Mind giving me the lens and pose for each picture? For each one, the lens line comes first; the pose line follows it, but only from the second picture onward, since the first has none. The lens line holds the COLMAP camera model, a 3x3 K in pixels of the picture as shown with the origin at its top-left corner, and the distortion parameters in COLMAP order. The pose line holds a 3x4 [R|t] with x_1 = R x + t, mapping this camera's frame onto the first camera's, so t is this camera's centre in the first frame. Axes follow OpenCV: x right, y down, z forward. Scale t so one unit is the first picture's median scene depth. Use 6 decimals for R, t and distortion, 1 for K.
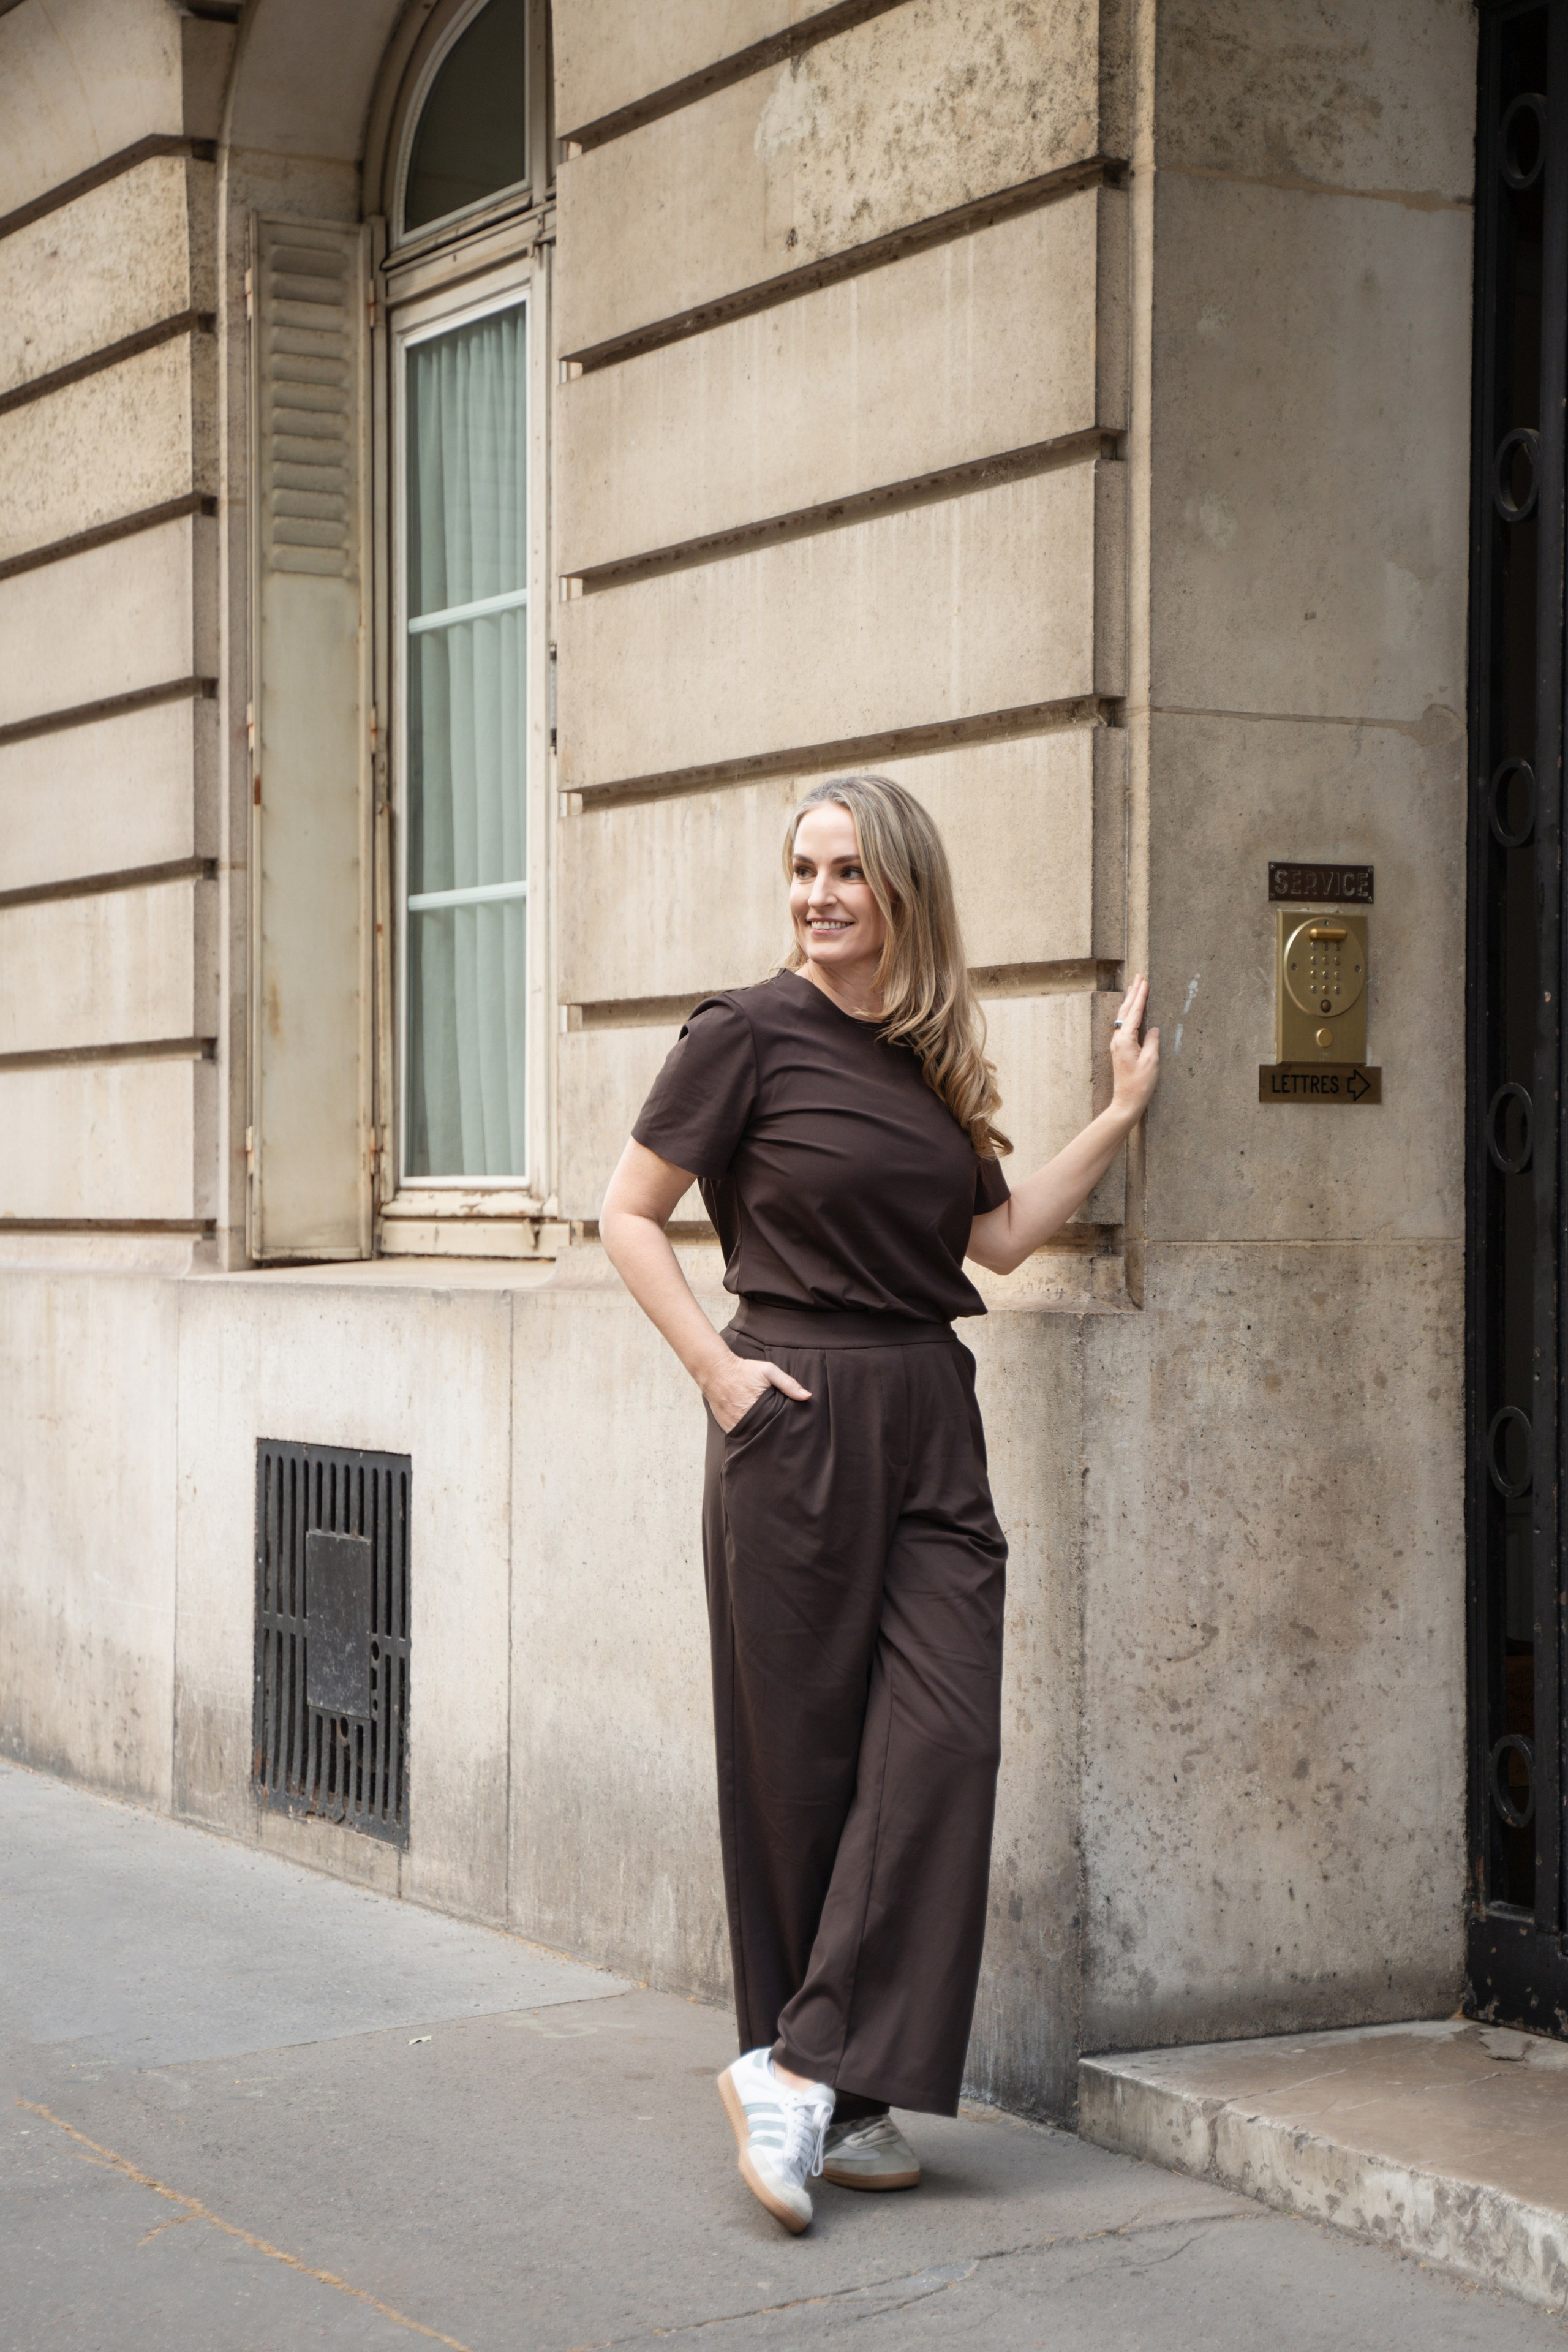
lens RADIAL K [[4038.8, 0, 782.8], [0, 4038.8, 1172.0], [0, 0, 1]] dist [0.257229, 0.000000]
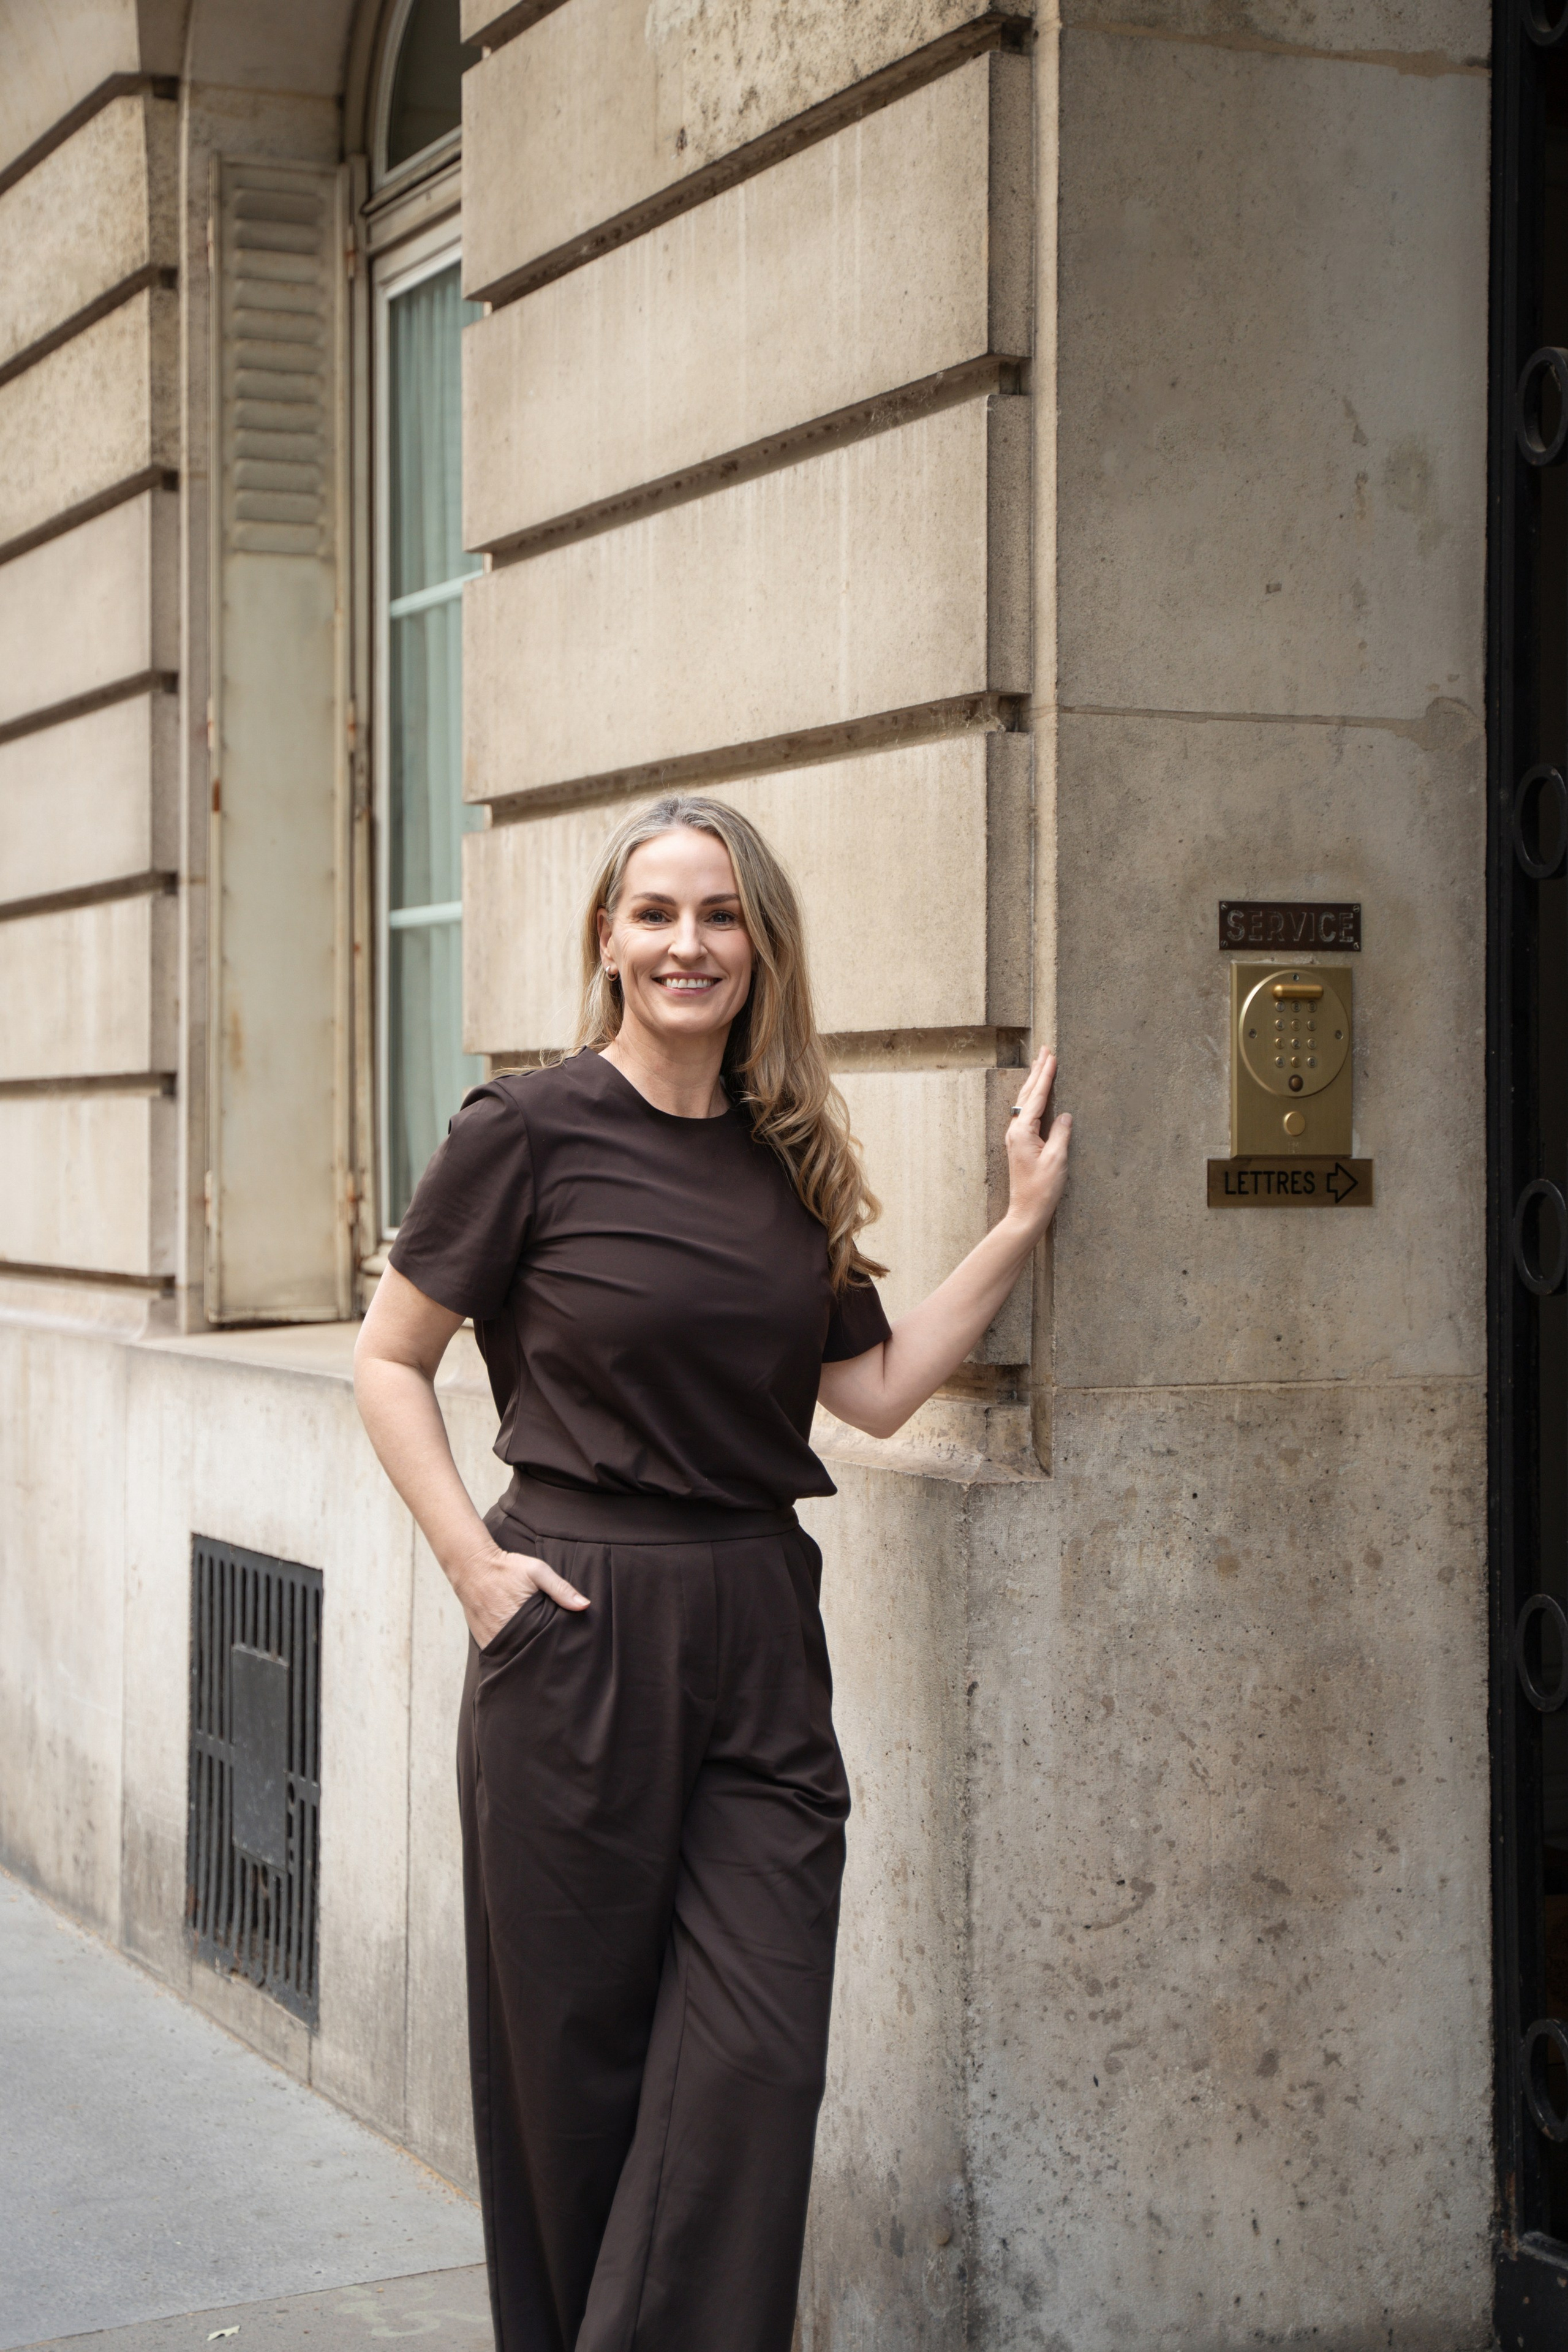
lens RADIAL K [[3782.6, 0, 750.8], [0, 3782.6, 1085.9], [0, 0, 1]] dist [0.161895, 0.000000]
pose [[0.994700, -0.002683, -0.102789, 0.102218], [0.002229, 0.999987, -0.004530, -0.036514], [0.102800, 0.004277, 0.994693, 0.254535]]
